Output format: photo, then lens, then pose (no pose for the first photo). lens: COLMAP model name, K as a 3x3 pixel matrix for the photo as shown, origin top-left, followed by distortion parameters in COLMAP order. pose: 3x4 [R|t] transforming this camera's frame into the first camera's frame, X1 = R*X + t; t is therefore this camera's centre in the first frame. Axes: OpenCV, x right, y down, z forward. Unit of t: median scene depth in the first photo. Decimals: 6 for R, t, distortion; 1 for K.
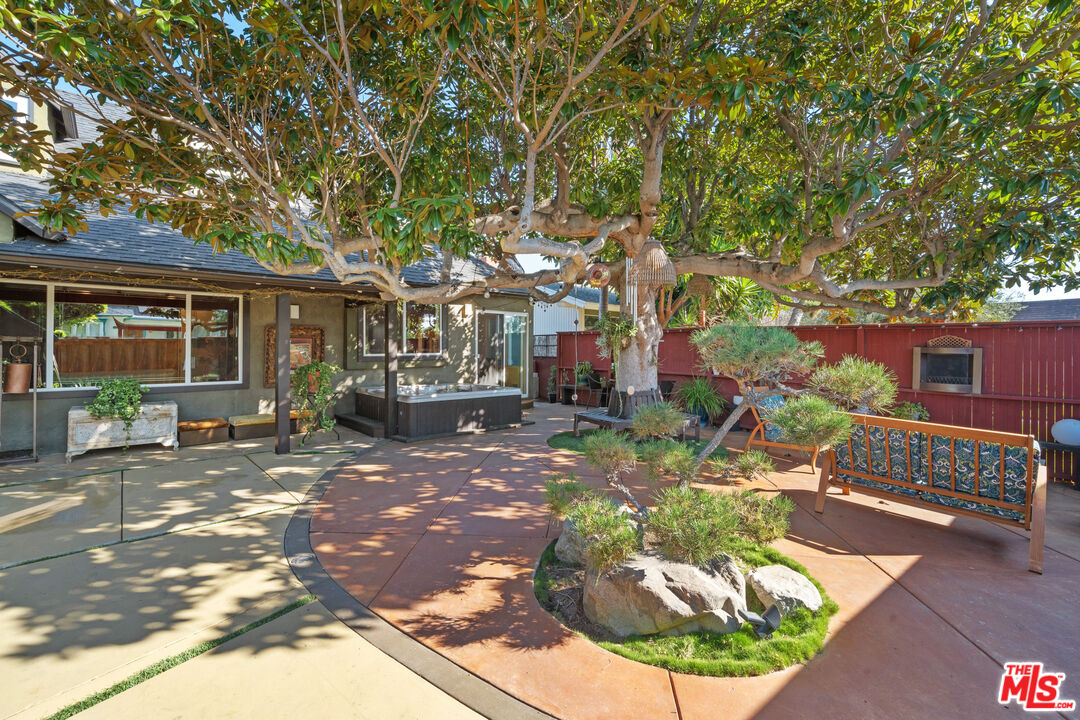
lens RADIAL K [[437.1, 0, 558.2], [0, 437.1, 346.3], [0, 0, 1]] dist [-0.001644, -0.000181]
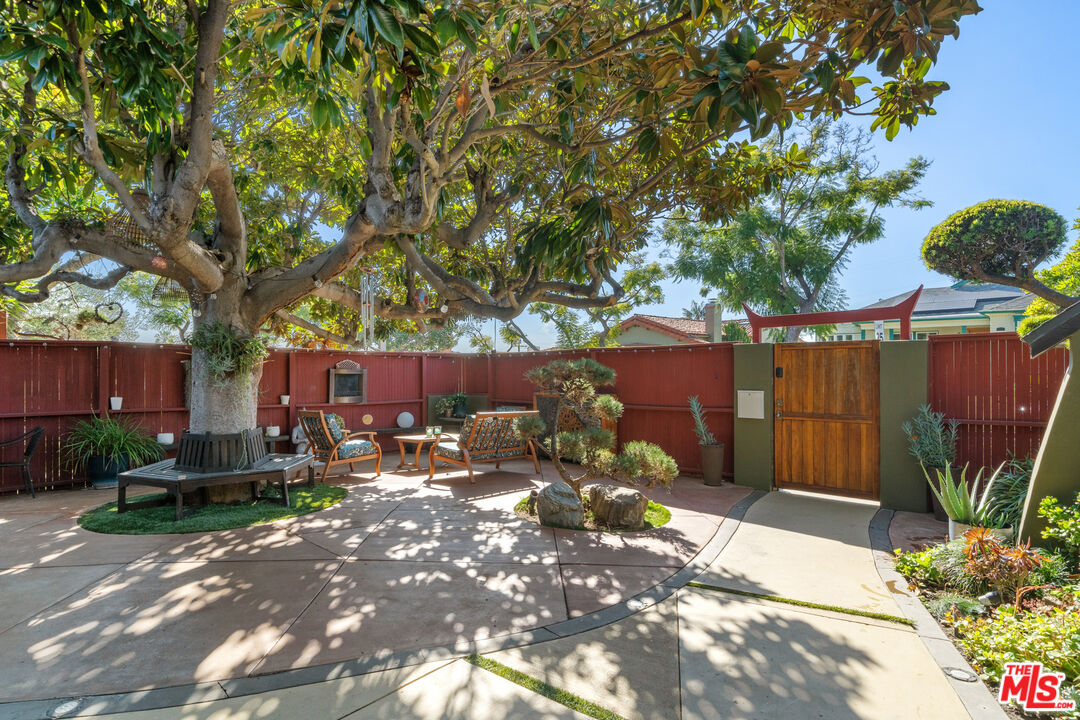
lens RADIAL K [[501.0, 0, 540.0], [0, 501.0, 360.0], [0, 0, 1]] dist [-0.002290, -0.000528]
pose [[-0.012269, 0.009895, 0.999876, -1.610884], [-0.000315, 0.999951, -0.009899, -0.022911], [-0.999925, -0.000436, -0.012265, 1.191817]]
